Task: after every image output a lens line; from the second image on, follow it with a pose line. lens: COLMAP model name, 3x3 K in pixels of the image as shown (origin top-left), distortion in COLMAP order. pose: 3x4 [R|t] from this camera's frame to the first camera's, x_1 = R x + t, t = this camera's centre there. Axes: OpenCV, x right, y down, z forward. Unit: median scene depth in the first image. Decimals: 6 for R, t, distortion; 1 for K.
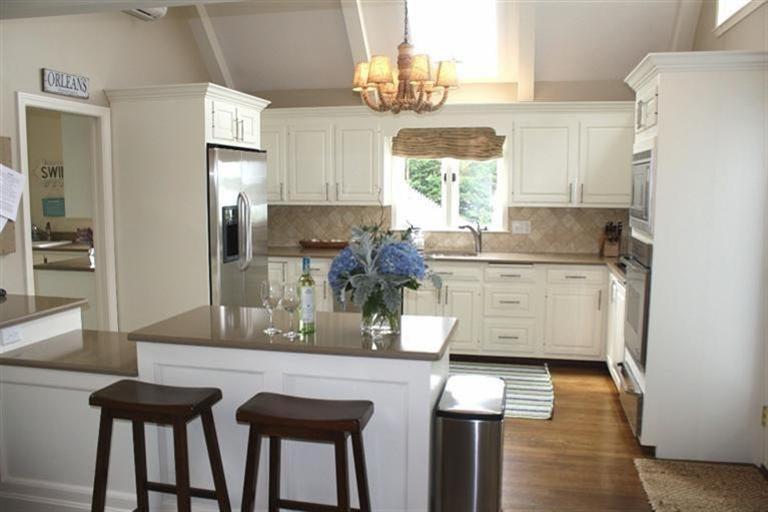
lens RADIAL K [[664.4, 0, 383.1], [0, 664.4, 254.4], [0, 0, 1]] dist [-0.104034, 0.073705]
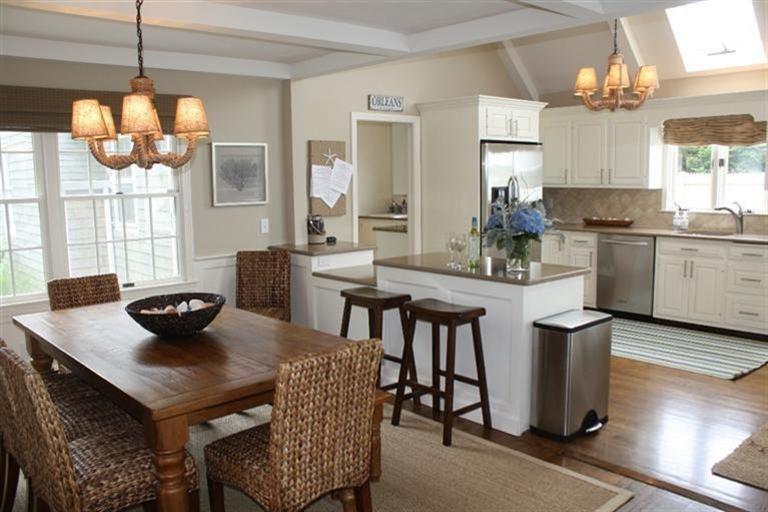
lens RADIAL K [[664.4, 0, 382.9], [0, 664.4, 258.0], [0, 0, 1]] dist [-0.104034, 0.073705]
pose [[0.815782, 0.061277, -0.575104, 0.301358], [-0.047427, 0.998110, 0.039074, 0.024134], [0.576412, -0.004600, 0.817146, -0.182887]]
